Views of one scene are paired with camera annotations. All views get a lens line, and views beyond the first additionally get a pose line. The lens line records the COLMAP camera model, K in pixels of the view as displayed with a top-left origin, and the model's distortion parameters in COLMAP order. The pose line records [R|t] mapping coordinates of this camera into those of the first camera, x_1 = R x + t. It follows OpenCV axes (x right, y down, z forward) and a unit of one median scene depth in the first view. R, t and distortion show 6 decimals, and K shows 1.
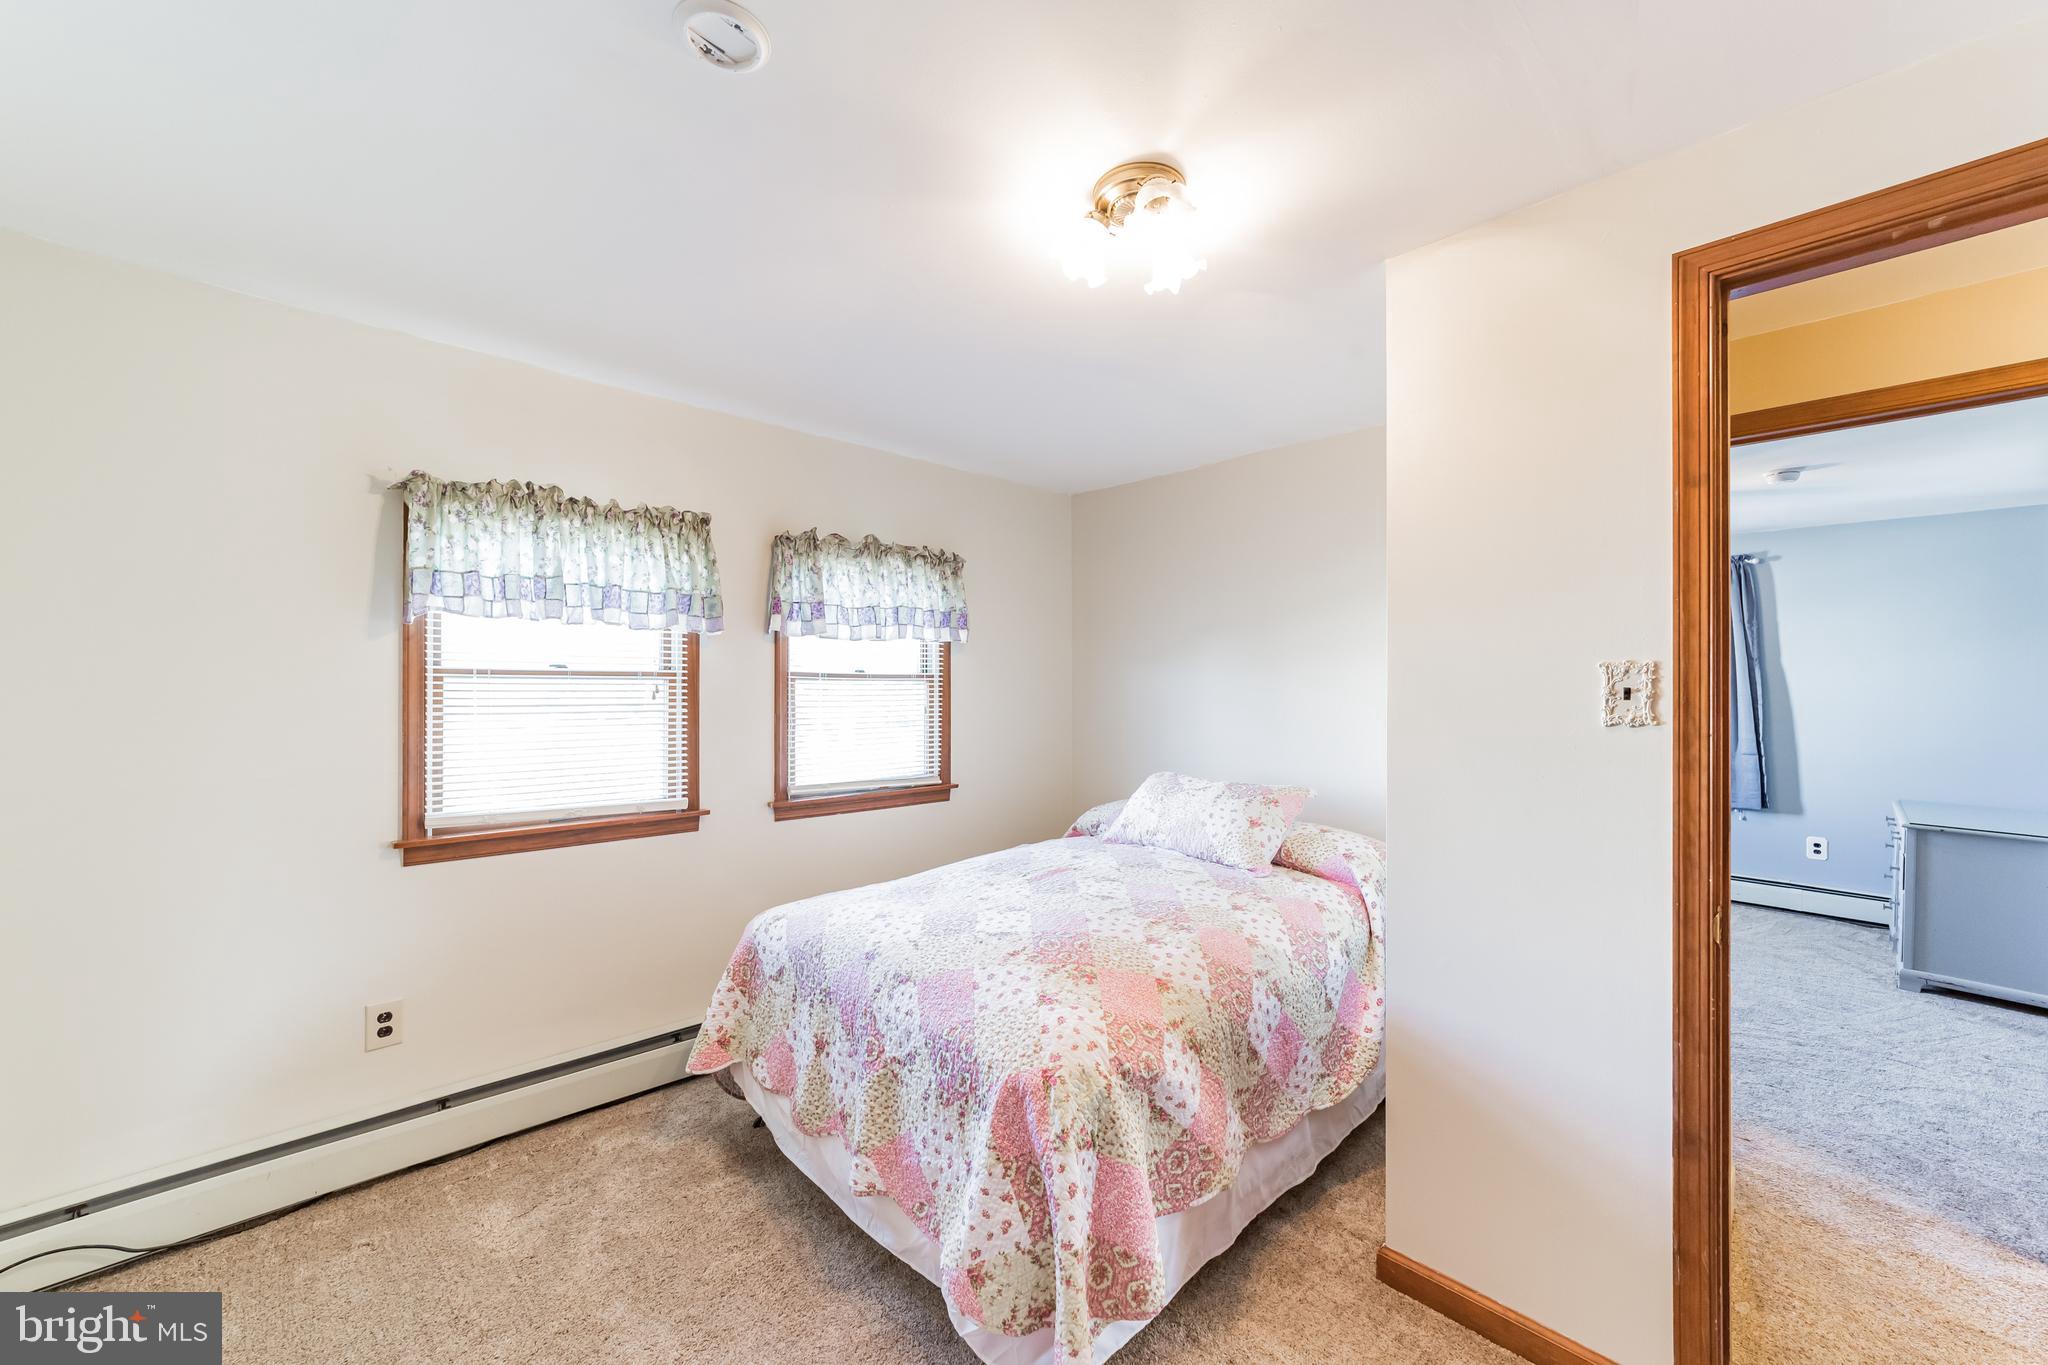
lens RADIAL K [[798.3, 0, 1017.1], [0, 798.3, 688.4], [0, 0, 1]] dist [-0.002976, -0.000030]
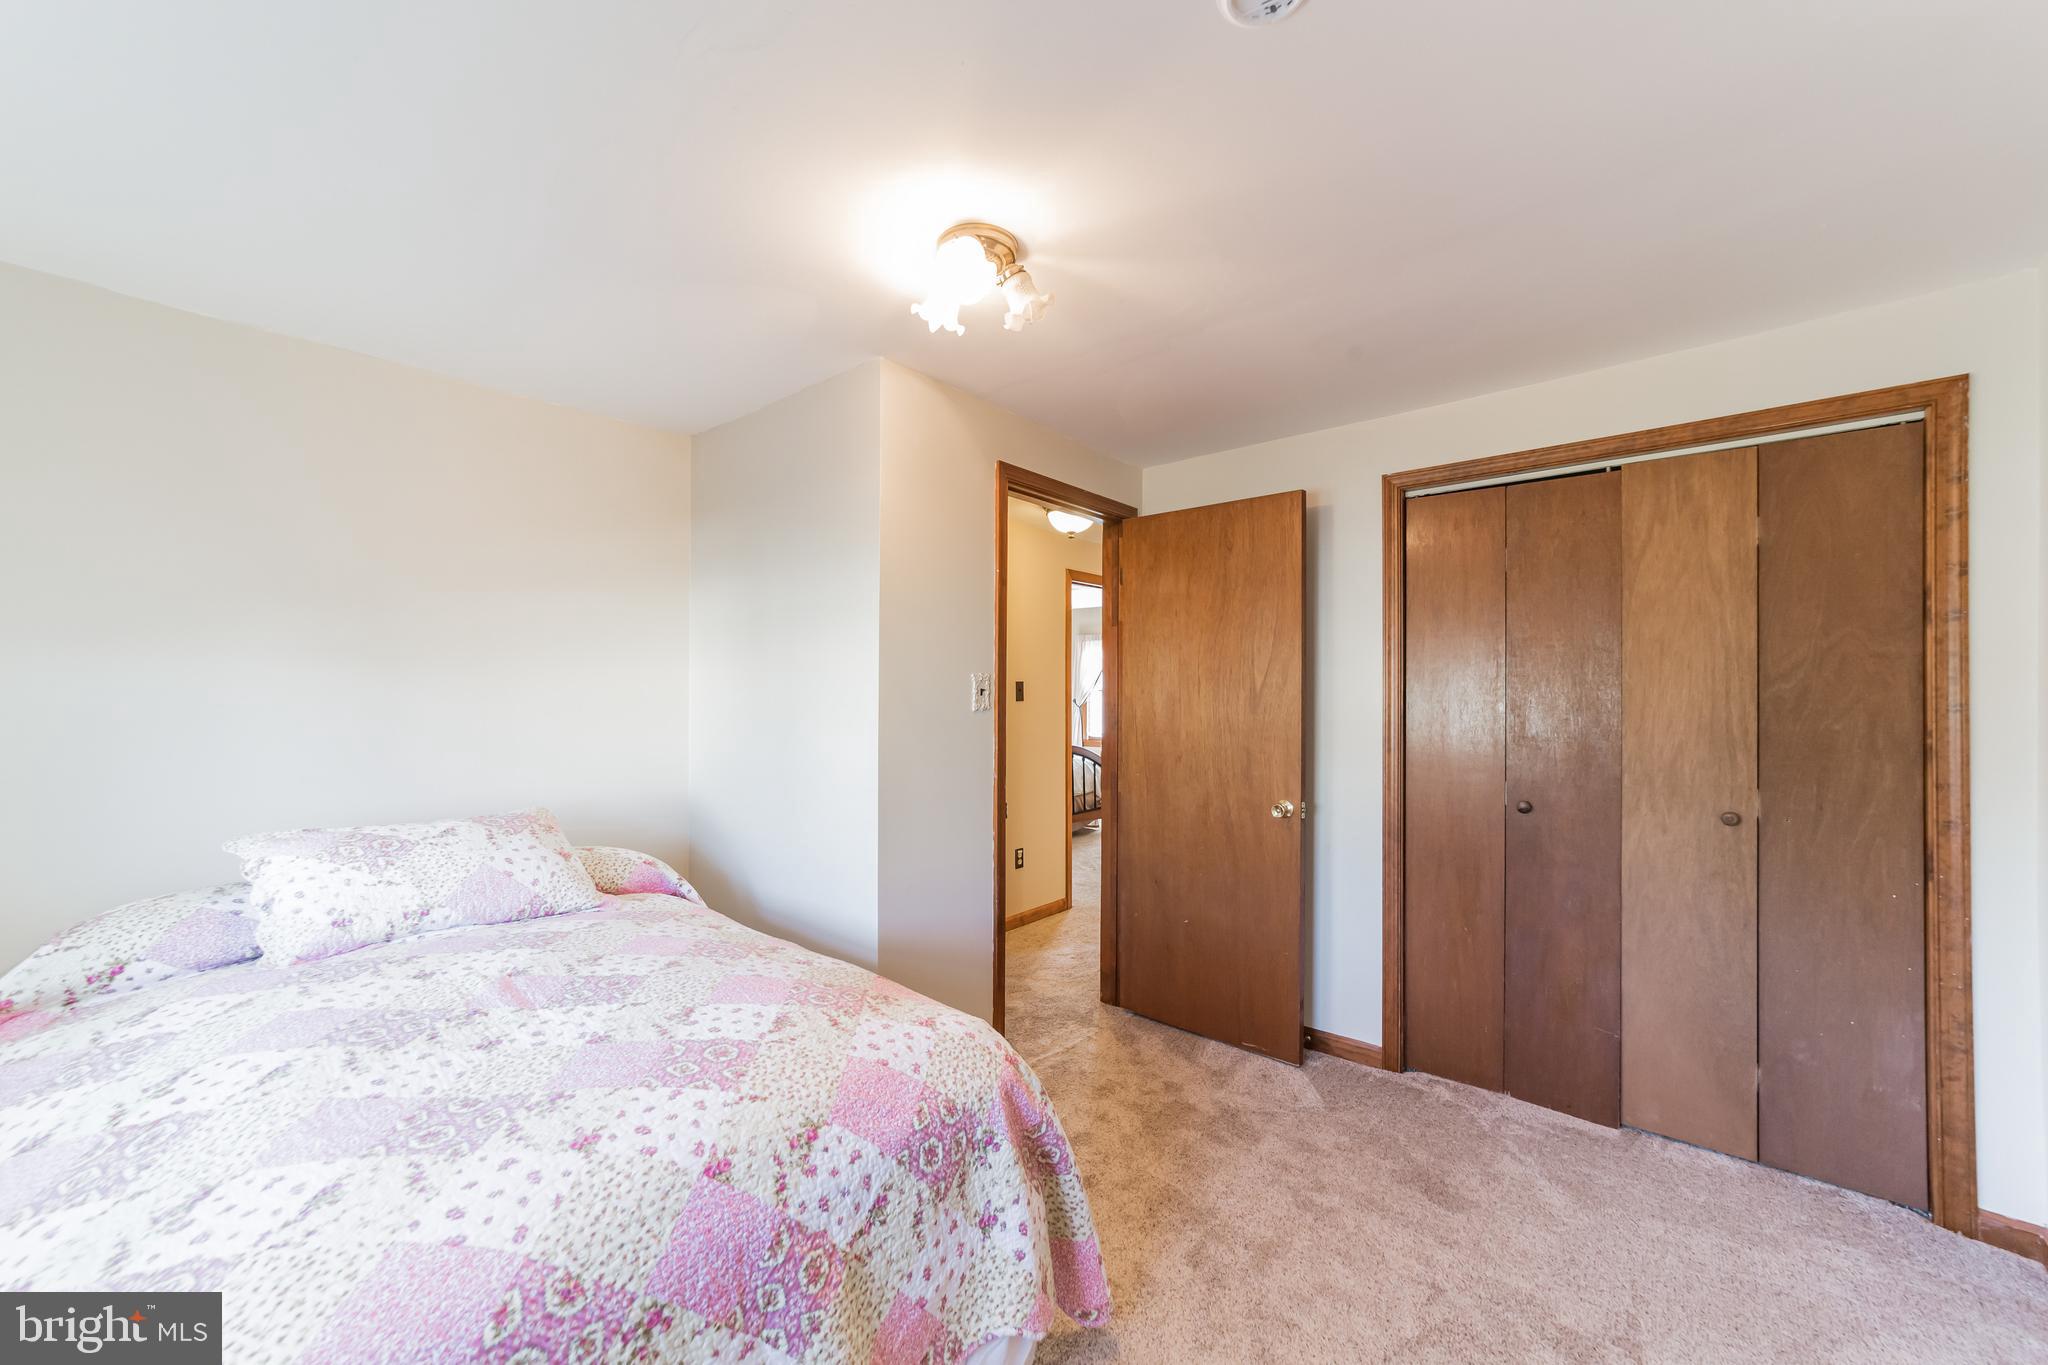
lens RADIAL K [[798.3, 0, 1017.1], [0, 798.3, 688.4], [0, 0, 1]] dist [-0.002976, -0.000030]
pose [[-0.131497, 0.001315, 0.991316, -0.939425], [0.002713, 0.999996, -0.000966, 0.001104], [-0.991313, 0.002562, -0.131500, 1.061897]]
